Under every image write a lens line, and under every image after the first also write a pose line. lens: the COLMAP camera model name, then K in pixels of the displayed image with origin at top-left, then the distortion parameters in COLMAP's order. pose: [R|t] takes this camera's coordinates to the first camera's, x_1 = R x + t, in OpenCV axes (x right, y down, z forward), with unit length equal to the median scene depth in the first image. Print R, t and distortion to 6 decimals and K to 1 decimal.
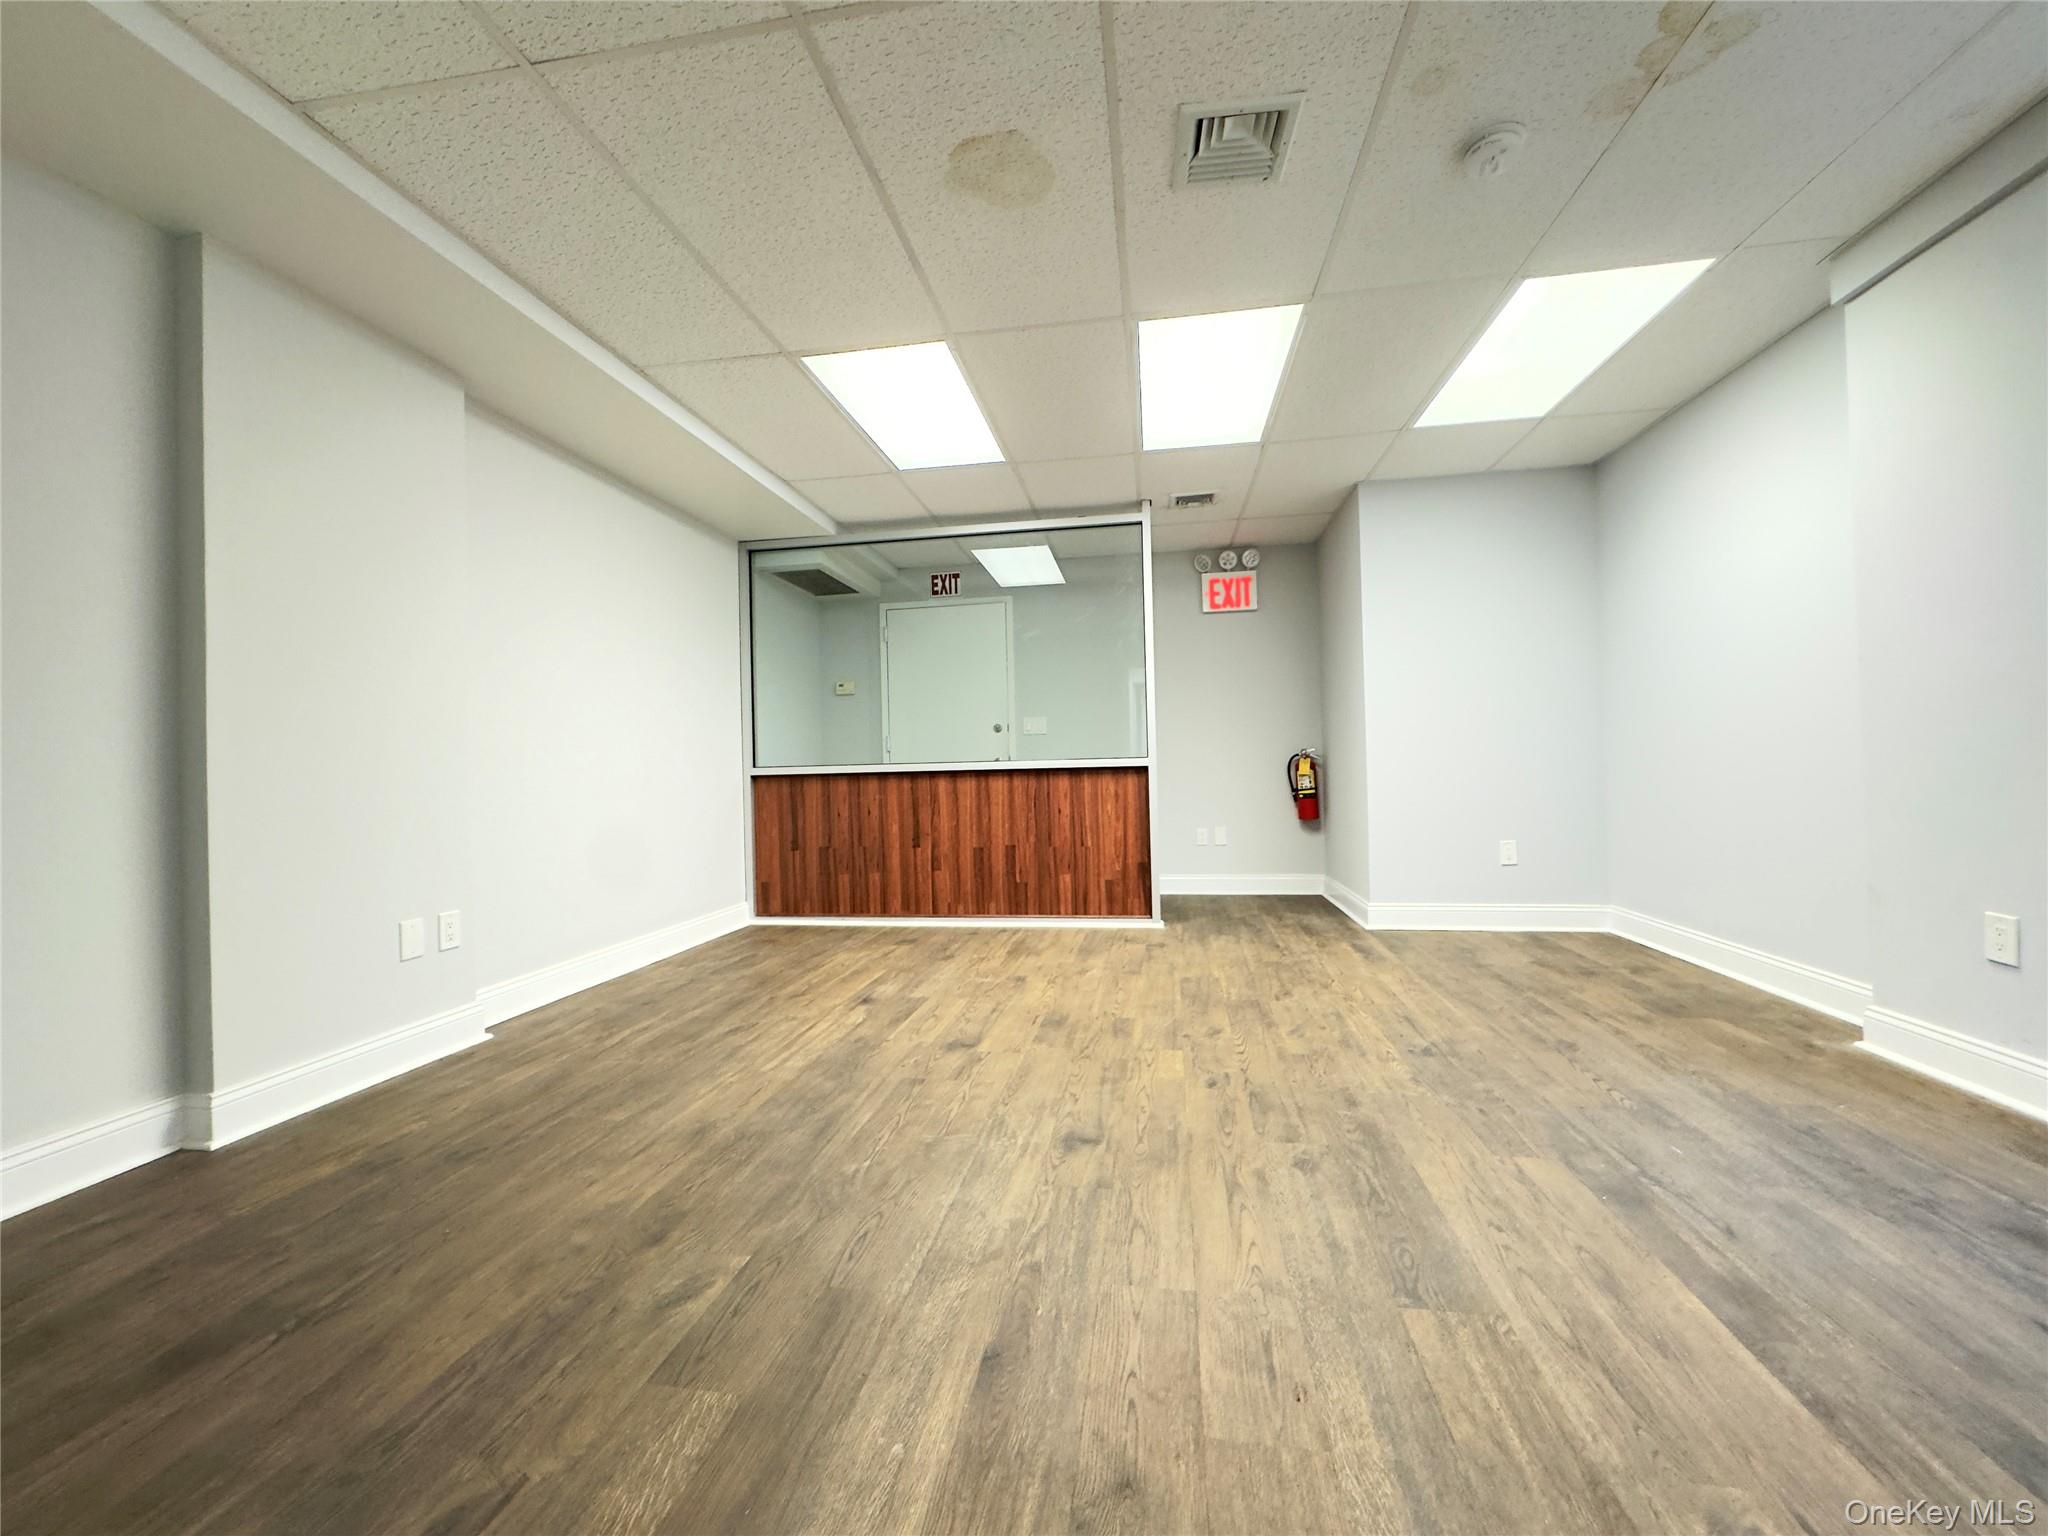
lens RADIAL K [[814.2, 0, 1022.4], [0, 814.2, 762.5], [0, 0, 1]] dist [-0.002207, 0.000449]
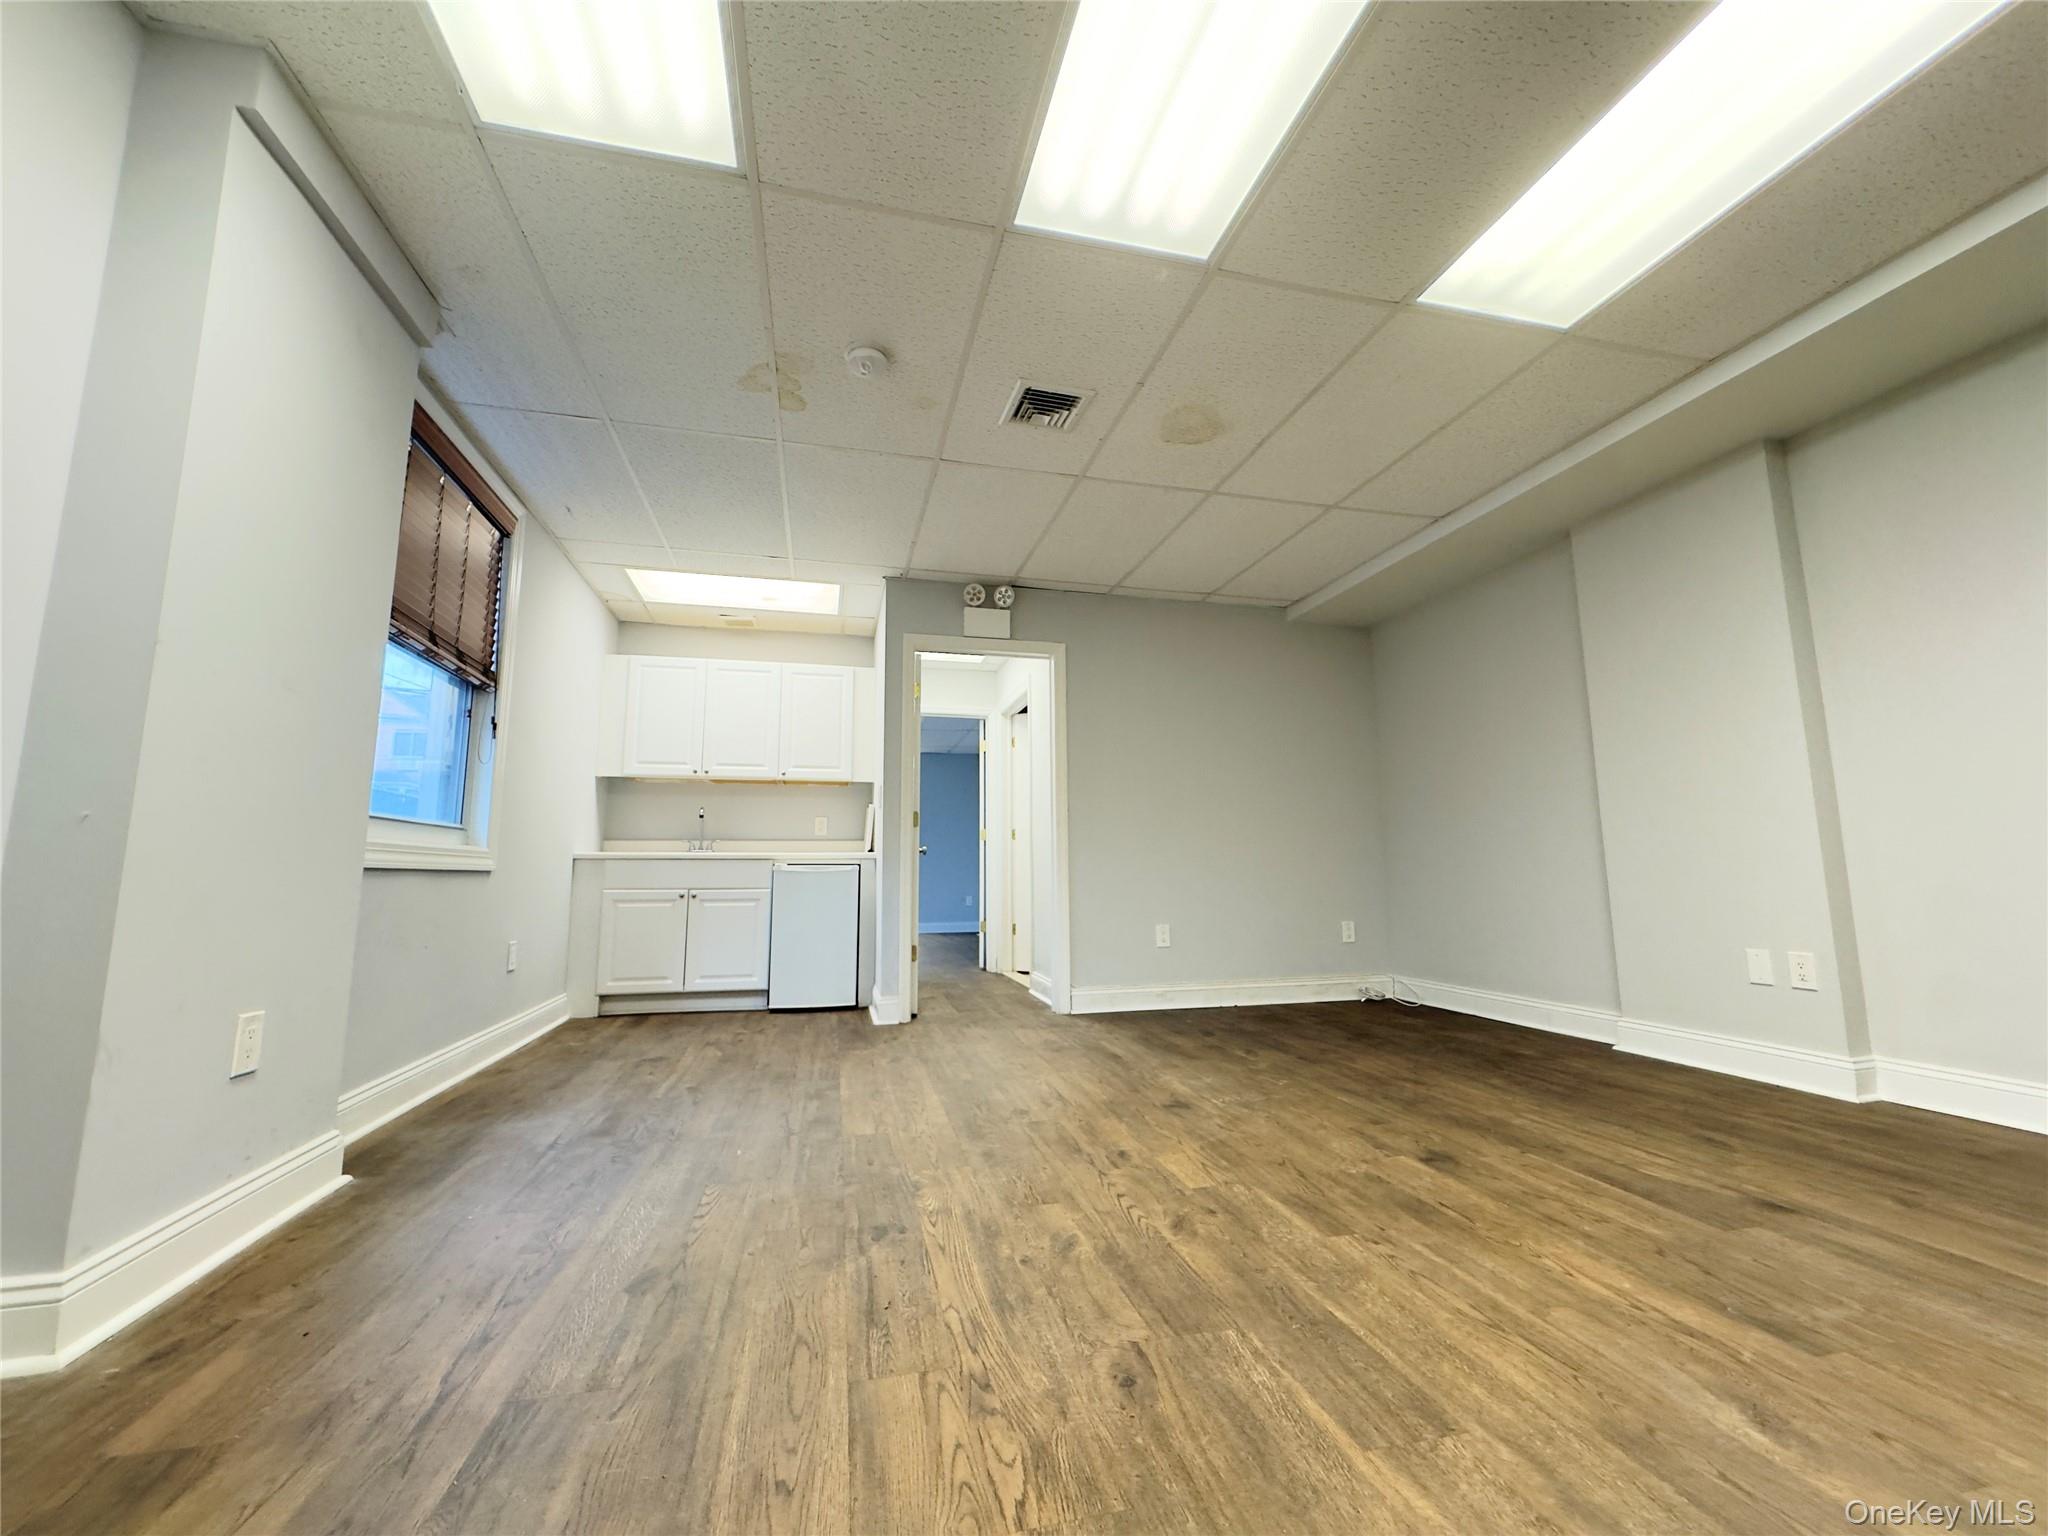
lens RADIAL K [[814.2, 0, 1022.4], [0, 814.2, 762.5], [0, 0, 1]] dist [-0.002207, 0.000449]
pose [[-0.919931, -0.023799, -0.391358, 0.633248], [0.032675, 0.990031, -0.137009, 0.056886], [0.390717, -0.138826, -0.909982, 1.644582]]
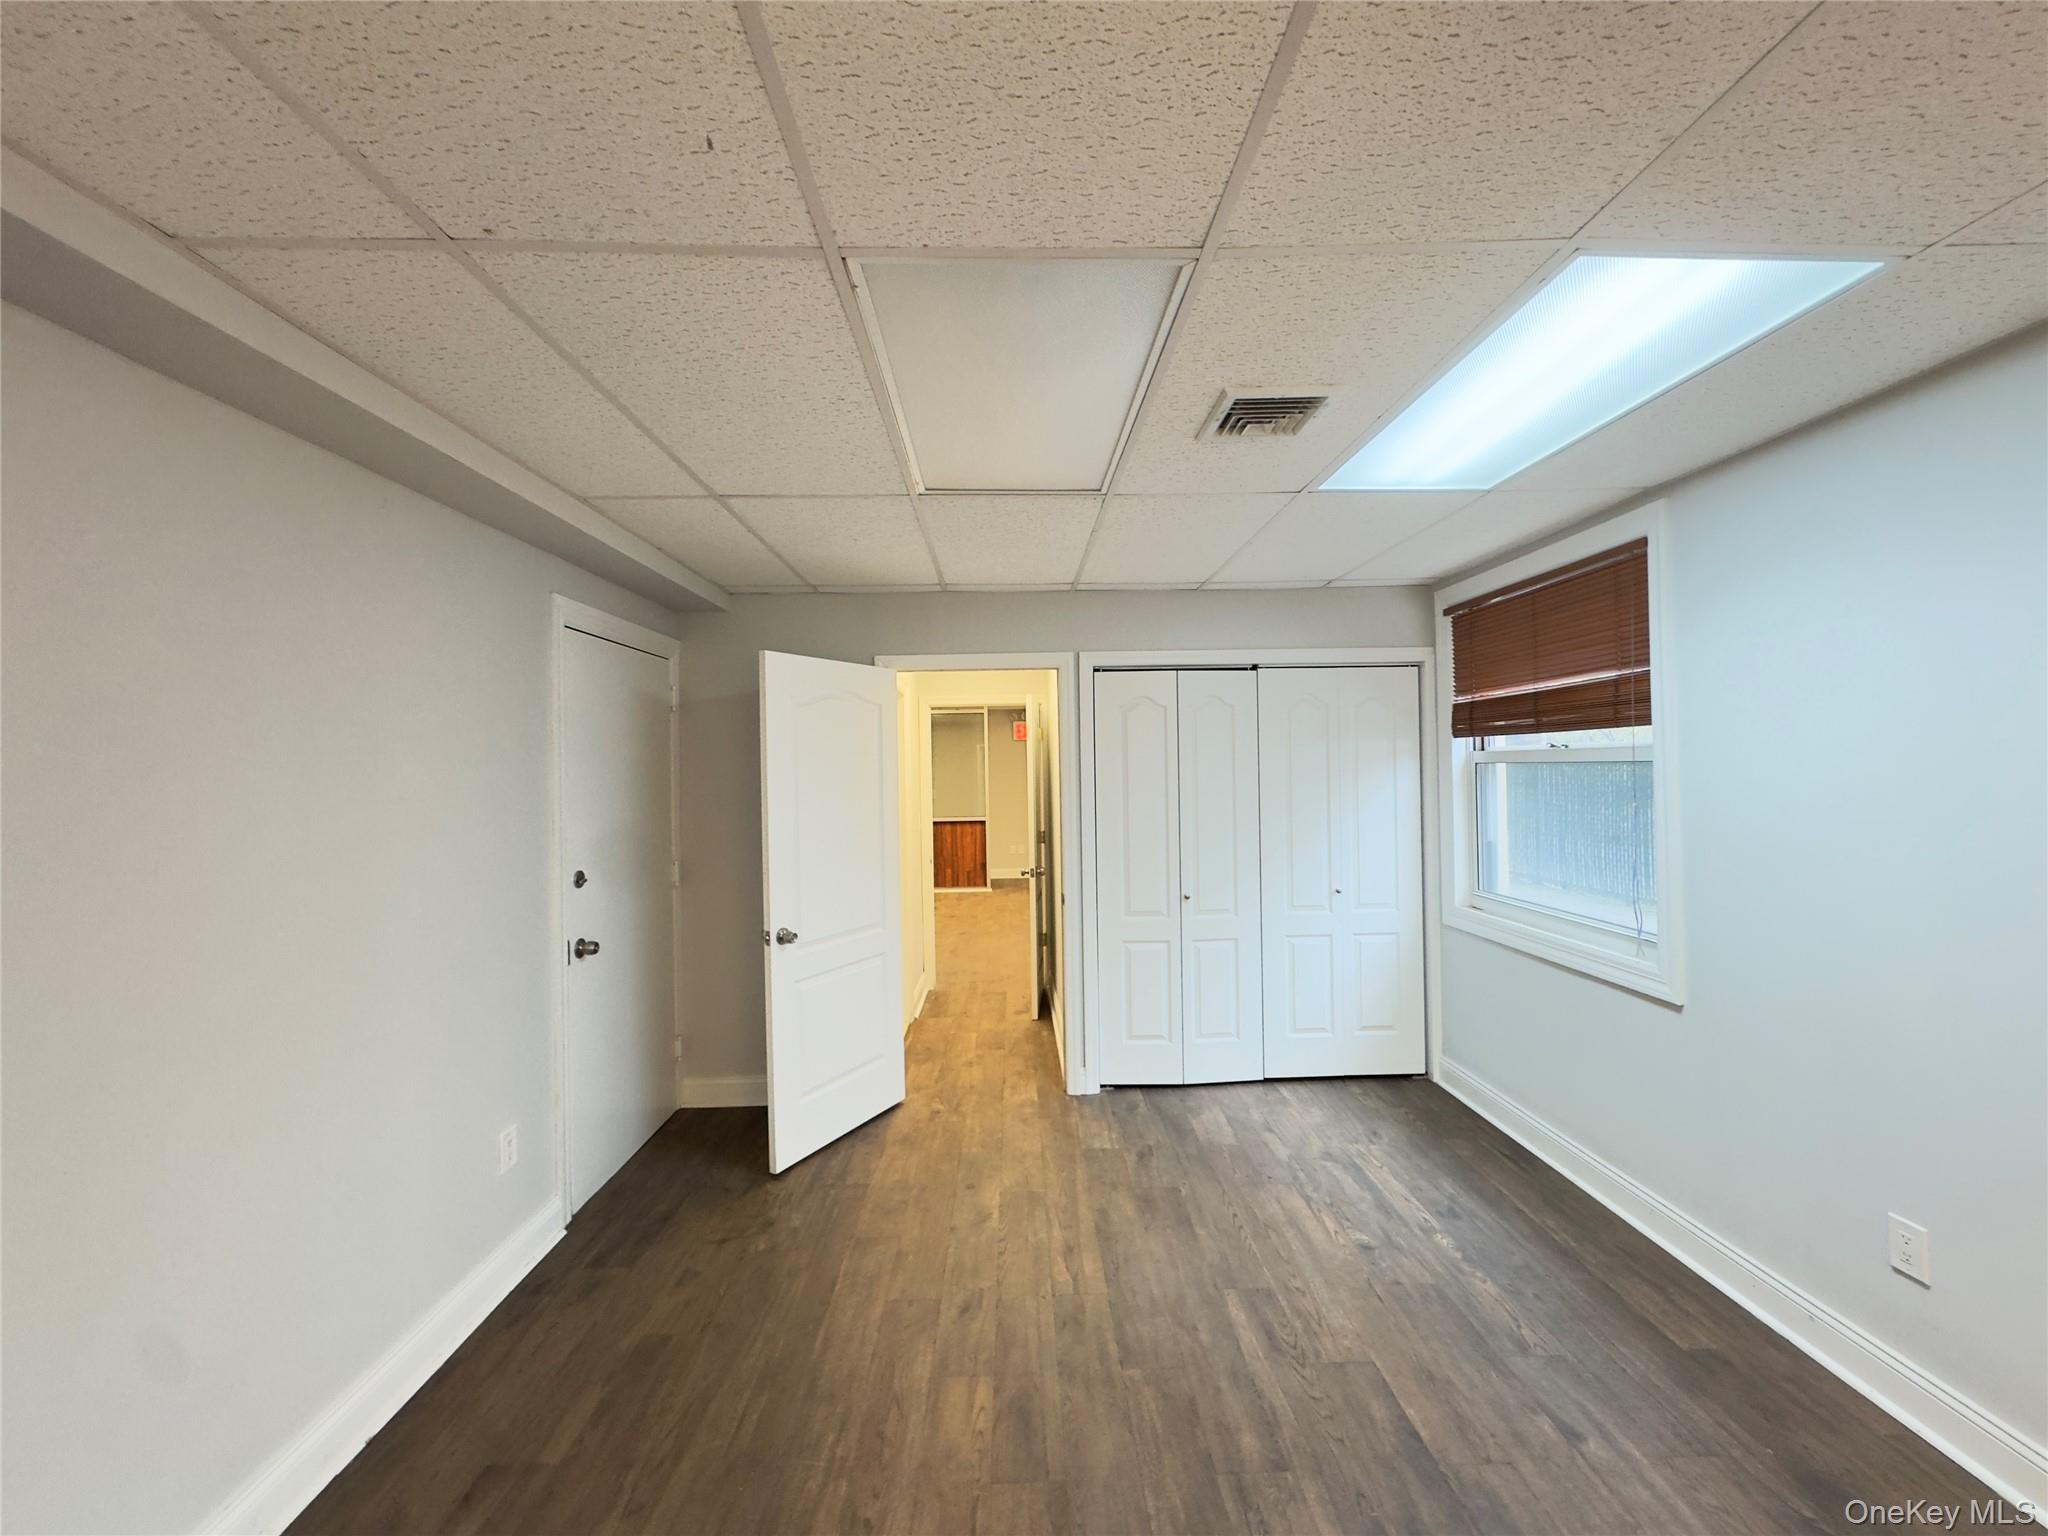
lens RADIAL K [[814.2, 0, 1022.4], [0, 814.2, 762.5], [0, 0, 1]] dist [-0.002207, 0.000449]
pose [[0.982523, 0.009477, 0.185901, -0.292103], [-0.008754, 0.999951, -0.004711, -0.255534], [-0.185936, 0.003002, 0.982557, -2.165752]]
